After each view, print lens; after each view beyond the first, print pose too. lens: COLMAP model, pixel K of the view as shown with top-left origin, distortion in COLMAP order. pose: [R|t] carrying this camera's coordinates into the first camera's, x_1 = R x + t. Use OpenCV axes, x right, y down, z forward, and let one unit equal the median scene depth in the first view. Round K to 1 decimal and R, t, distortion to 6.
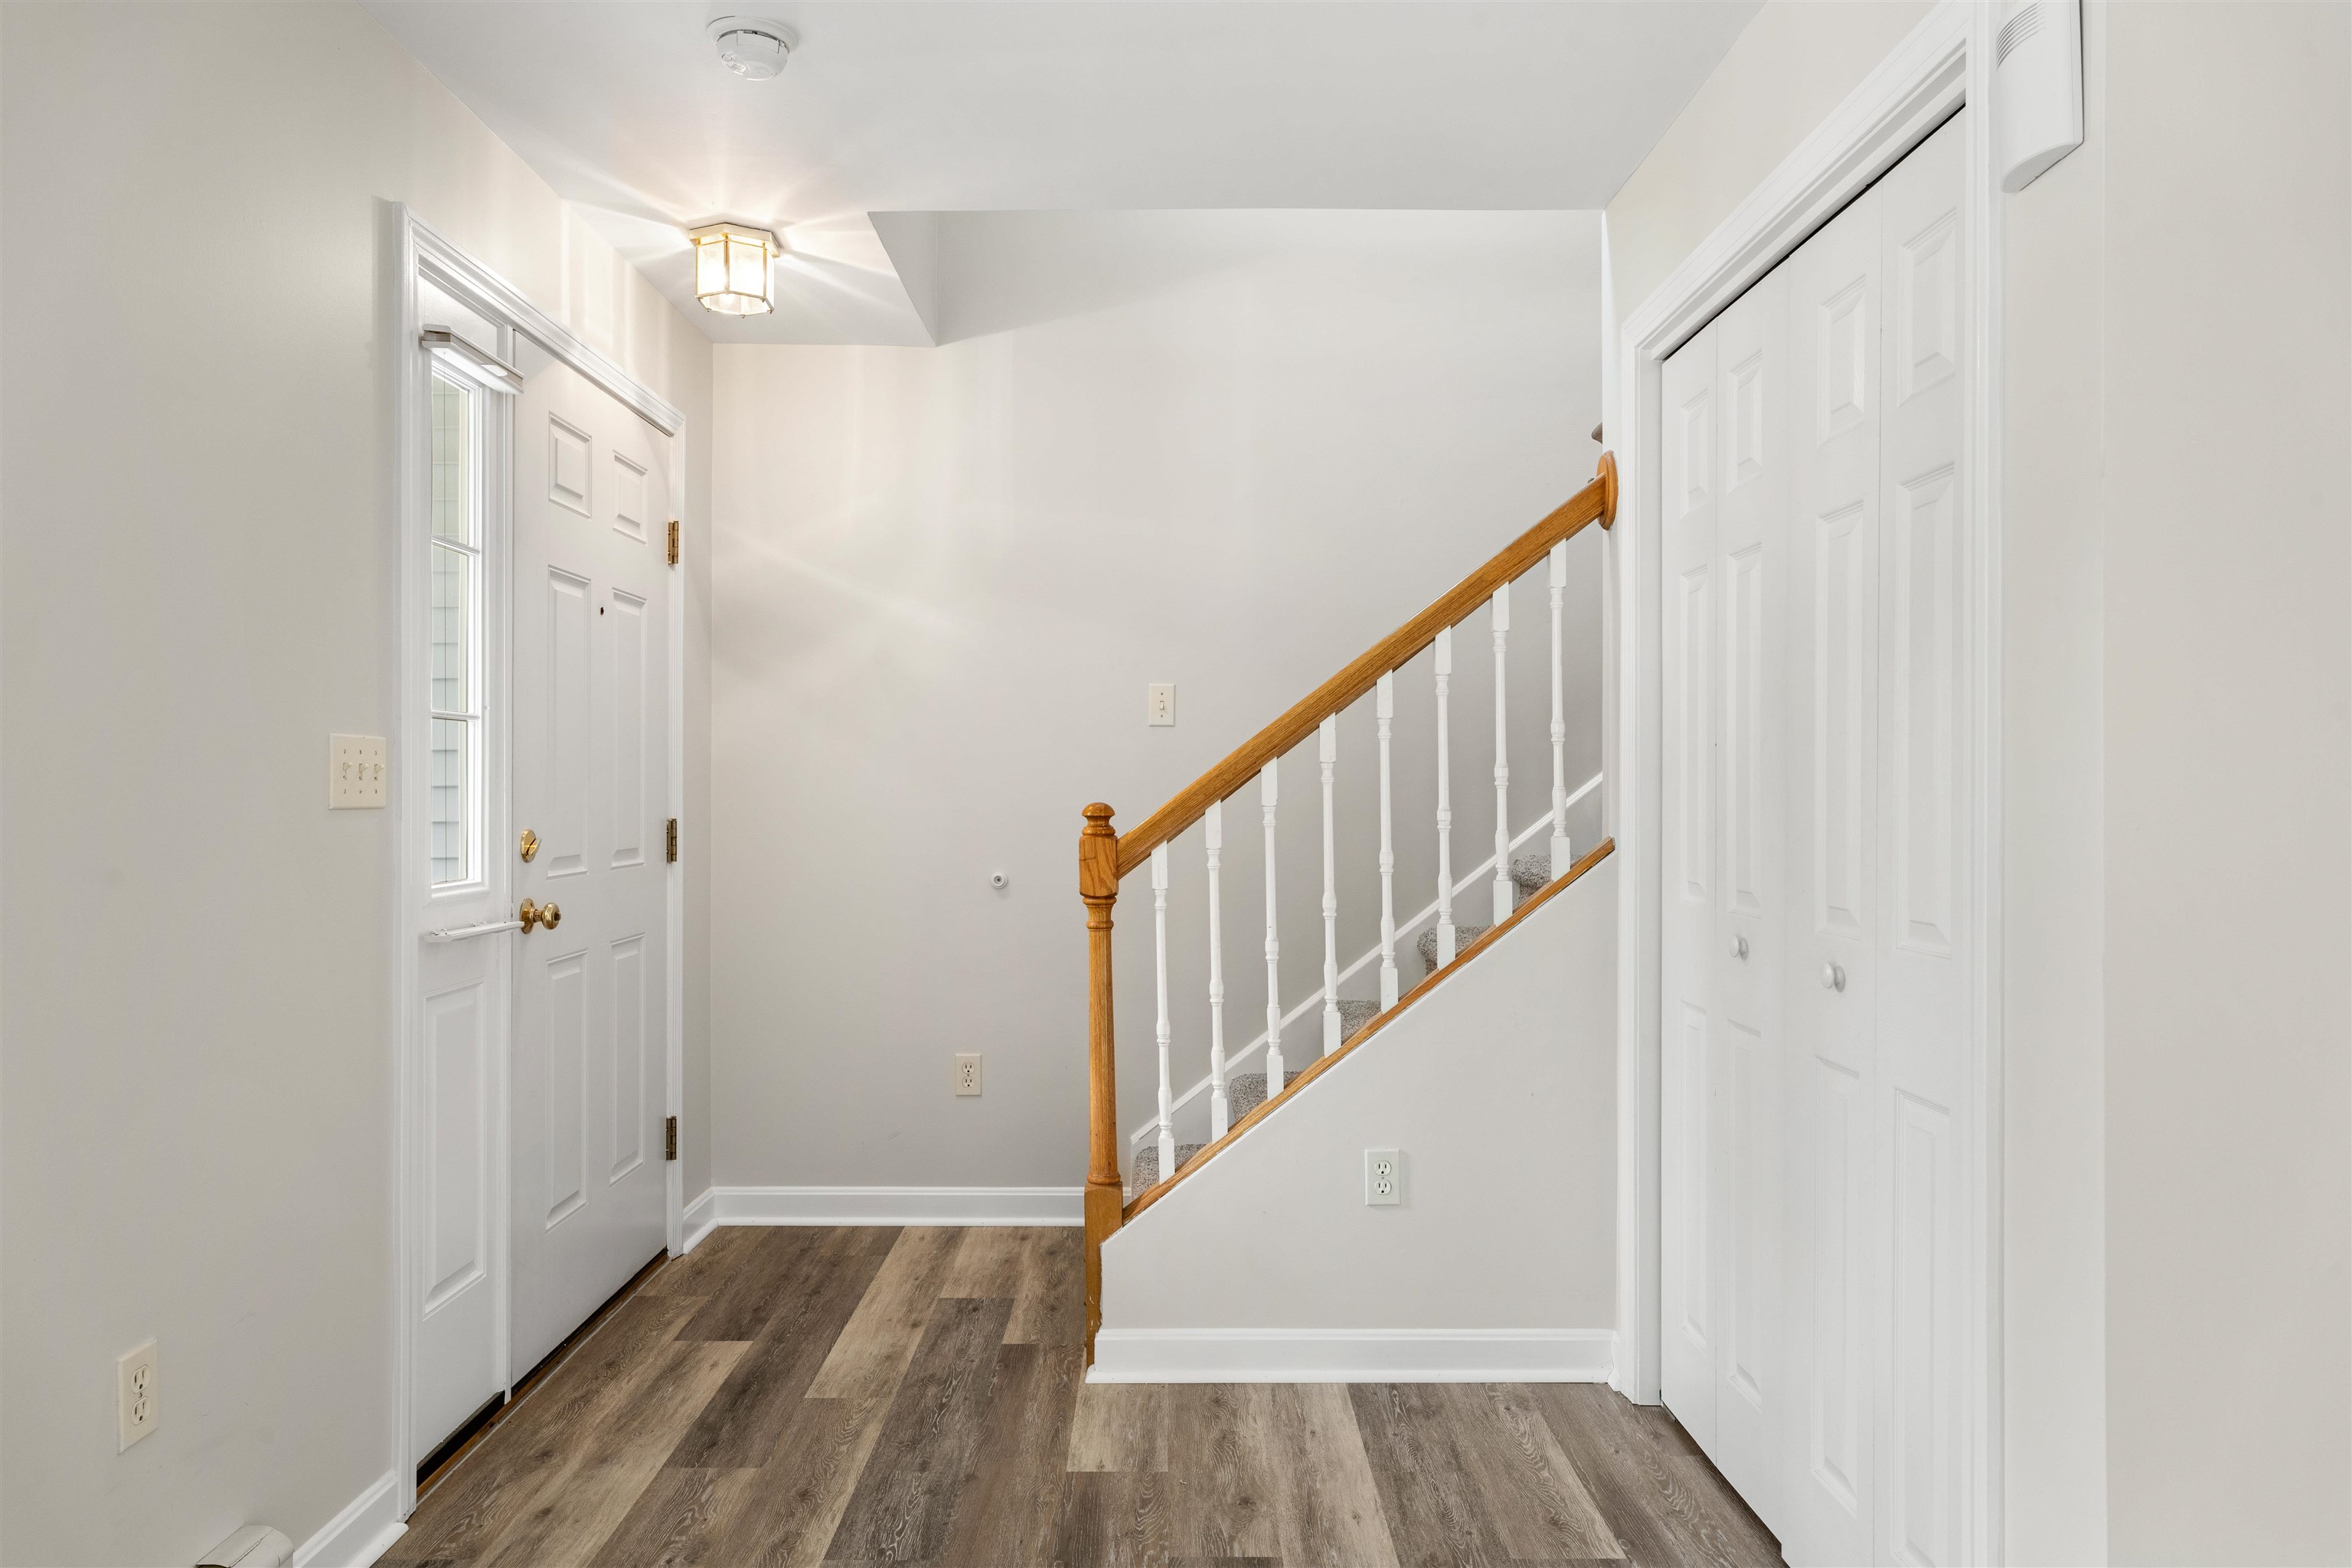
lens RADIAL K [[1548.3, 0, 1177.7], [0, 1548.3, 790.1], [0, 0, 1]] dist [-0.004187, 0.001638]
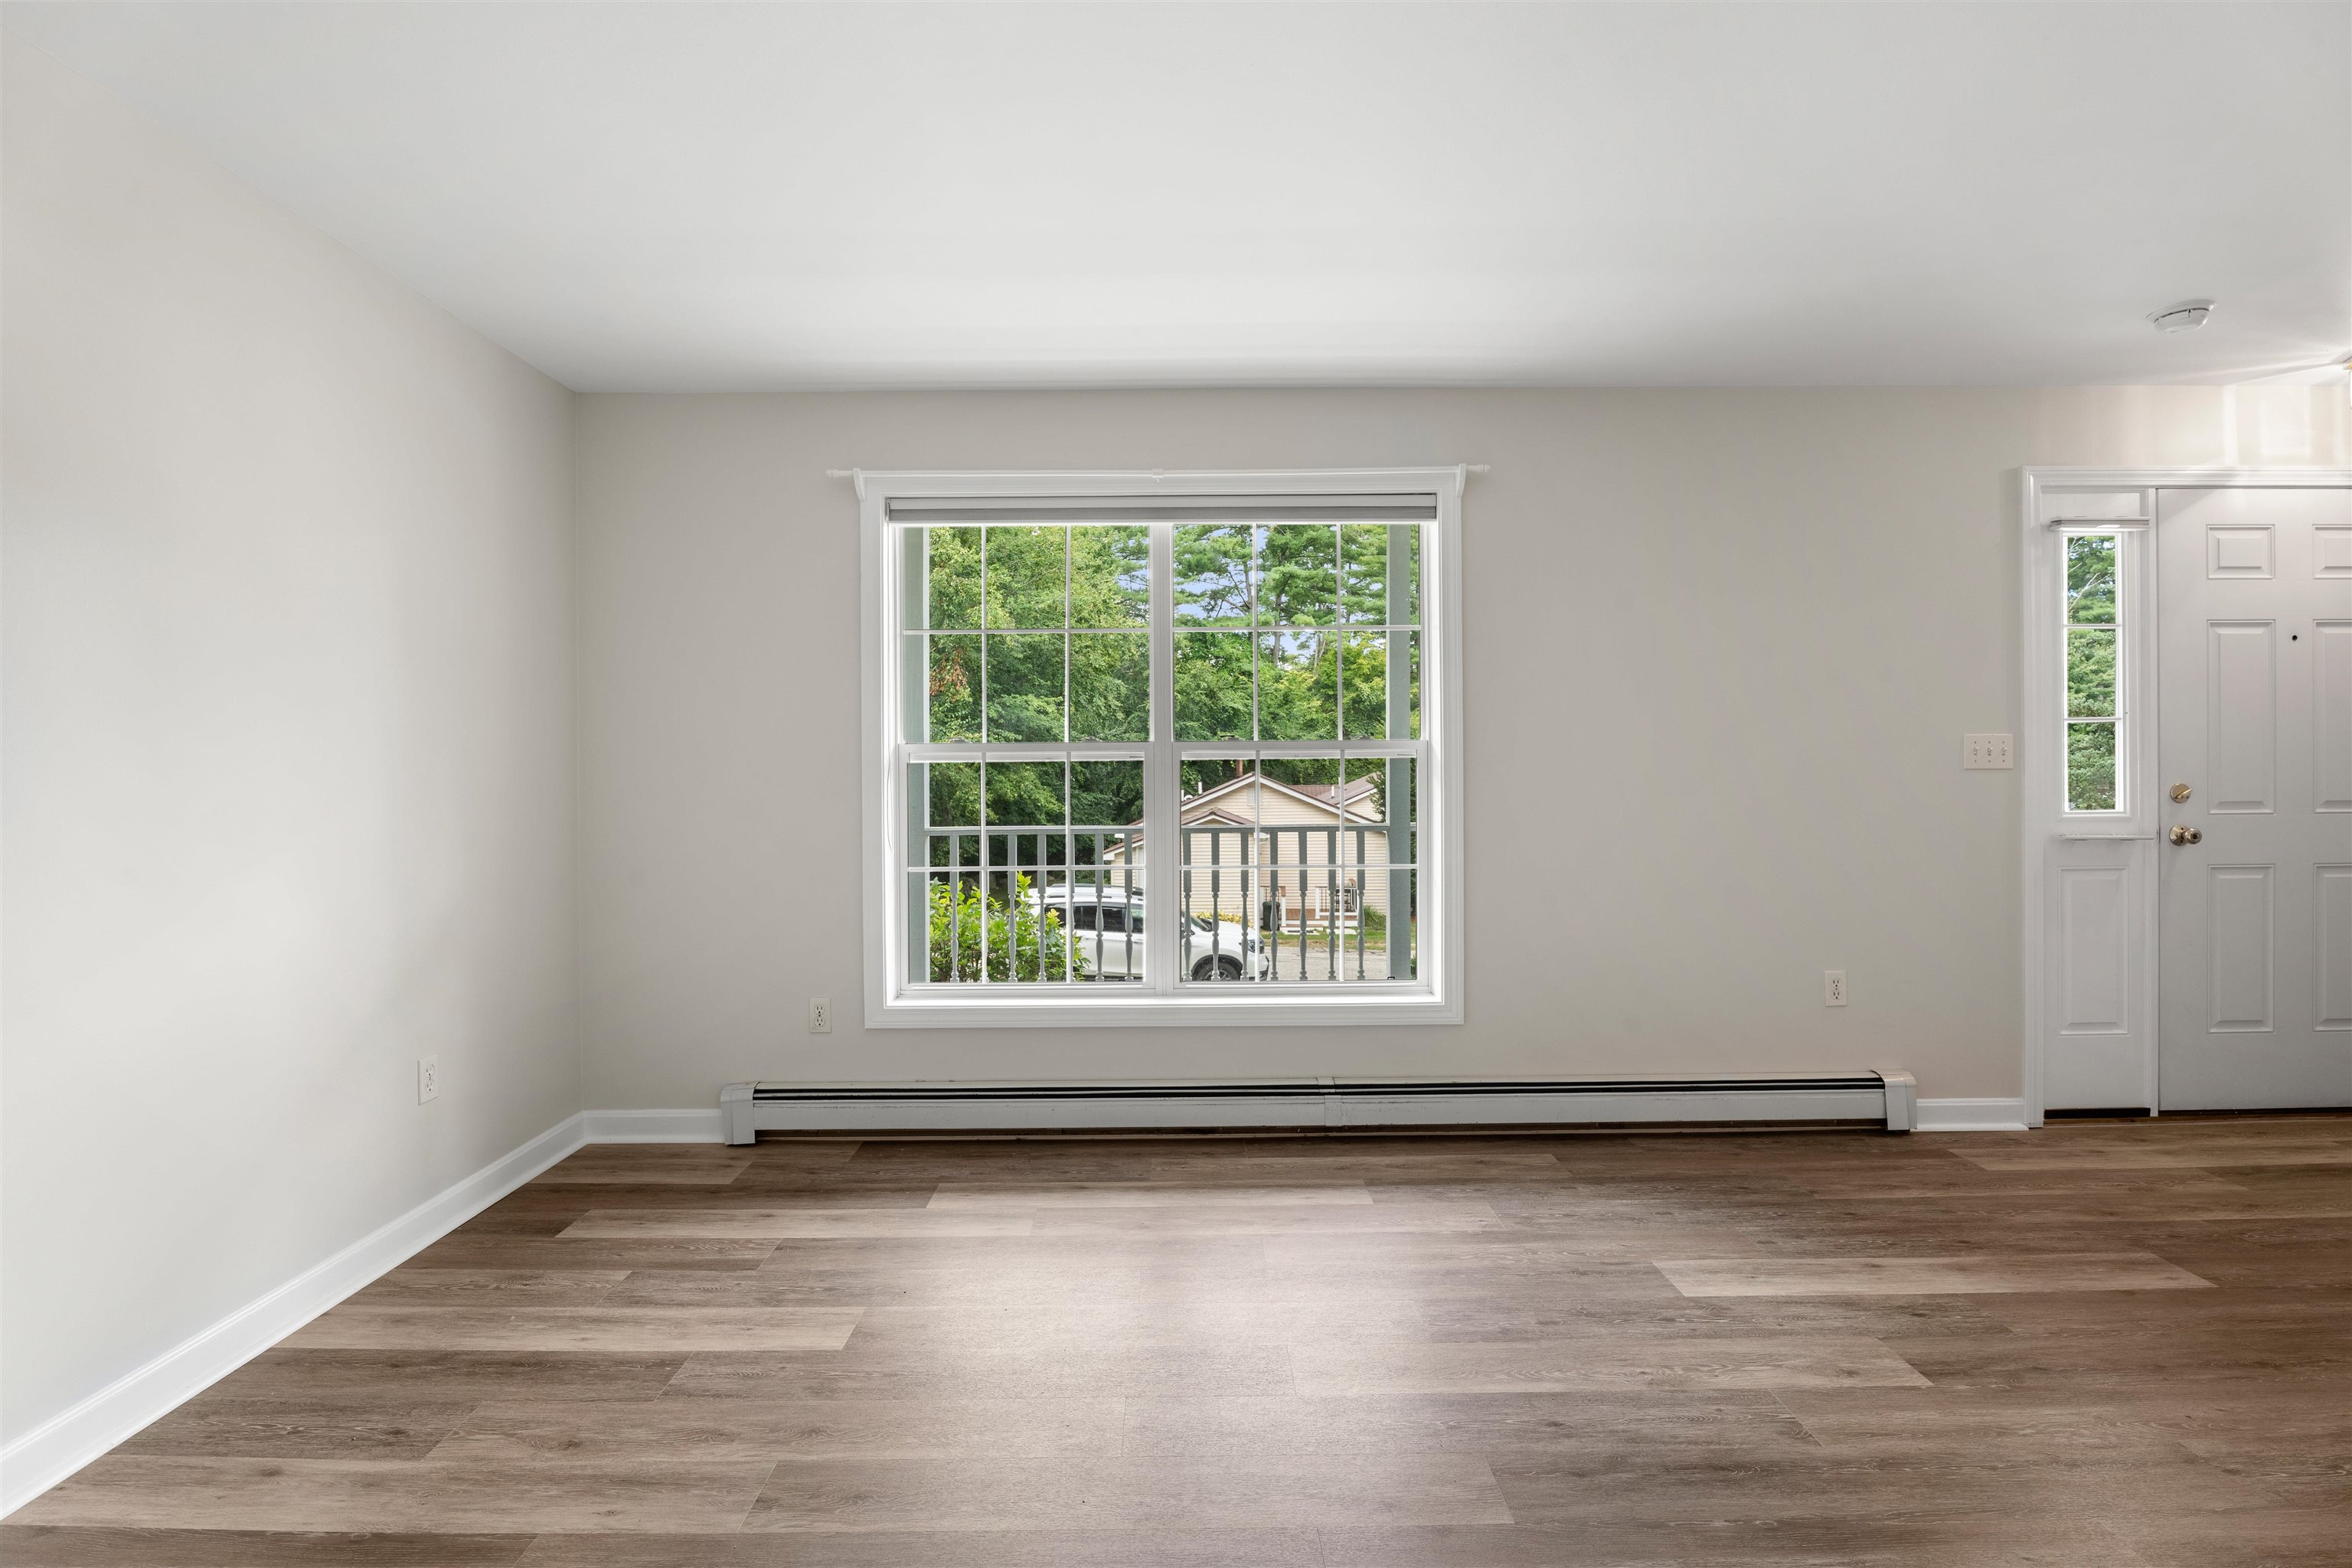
lens RADIAL K [[1075.1, 0, 1174.1], [0, 1075.1, 783.4], [0, 0, 1]] dist [-0.015586, 0.000371]
pose [[-0.001798, 0.013155, -0.999912, 0.686377], [0.005809, 0.999897, 0.013144, 0.003907], [0.999982, -0.005785, -0.001874, -0.078398]]
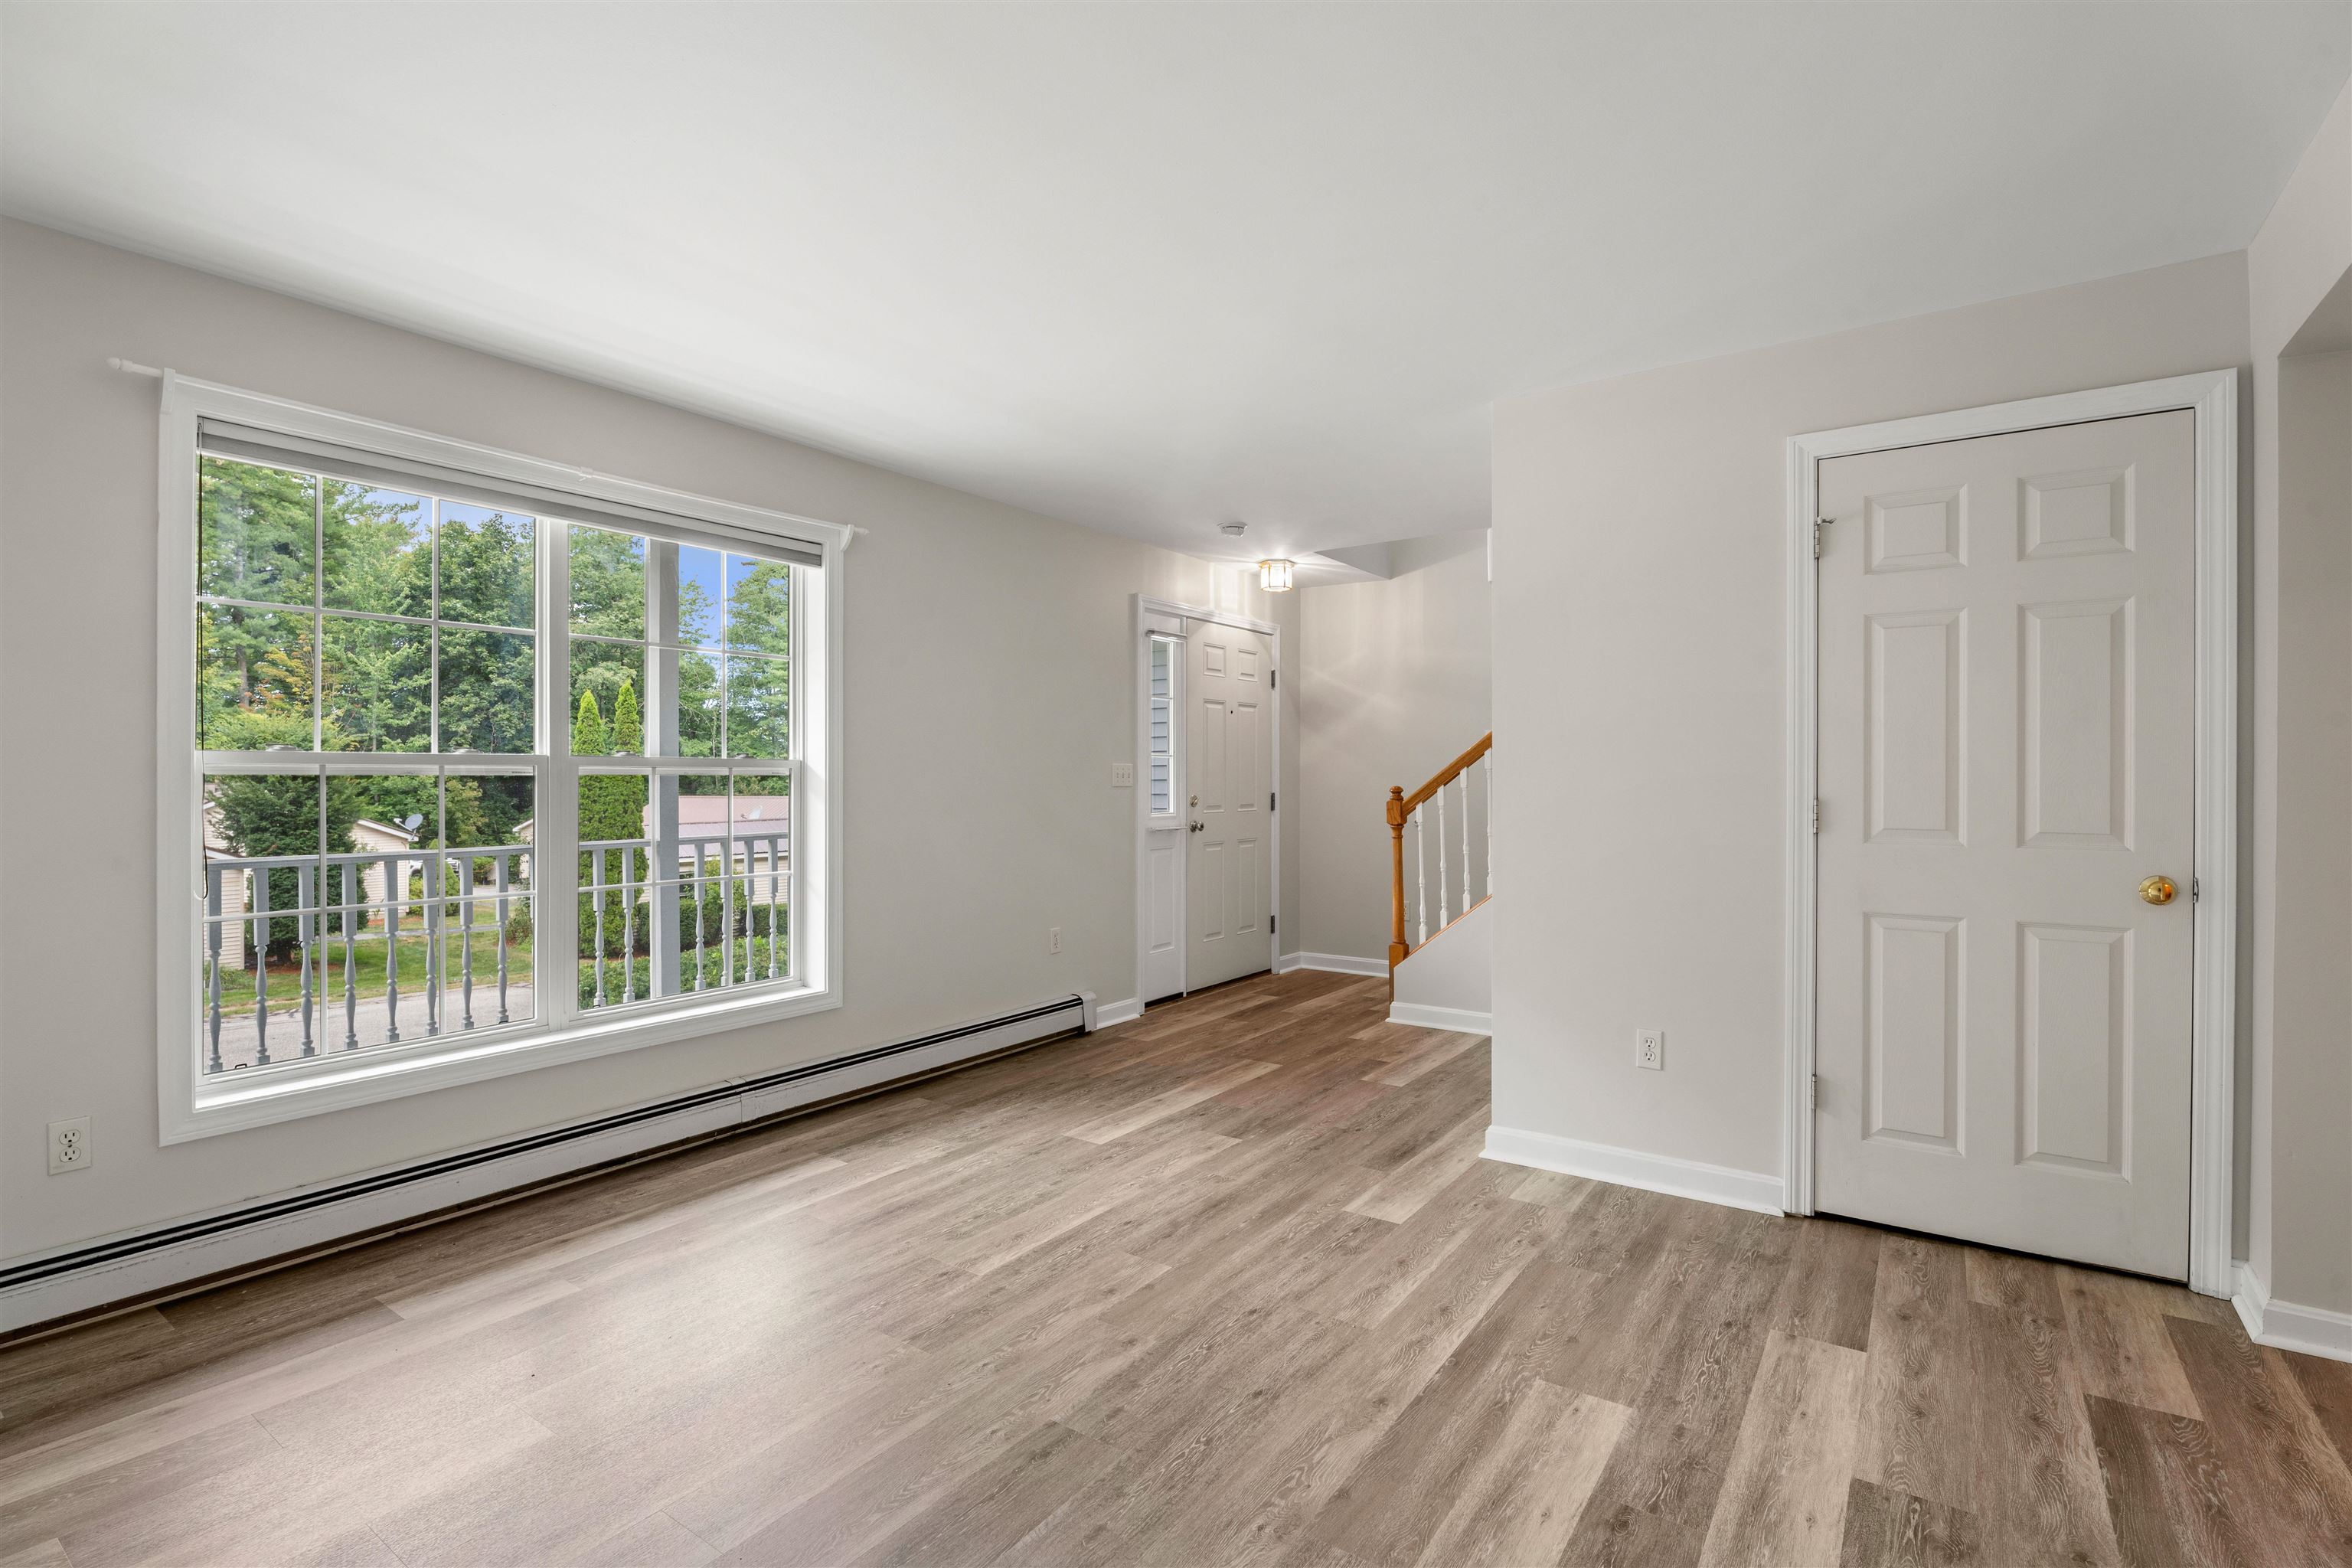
lens RADIAL K [[1089.9, 0, 1169.6], [0, 1089.9, 786.1], [0, 0, 1]] dist [-0.017312, 0.000867]
pose [[0.814755, 0.002096, -0.579802, 0.650754], [0.000749, 0.999989, 0.004667, 0.000187], [0.579805, -0.004237, 0.814744, -0.596898]]
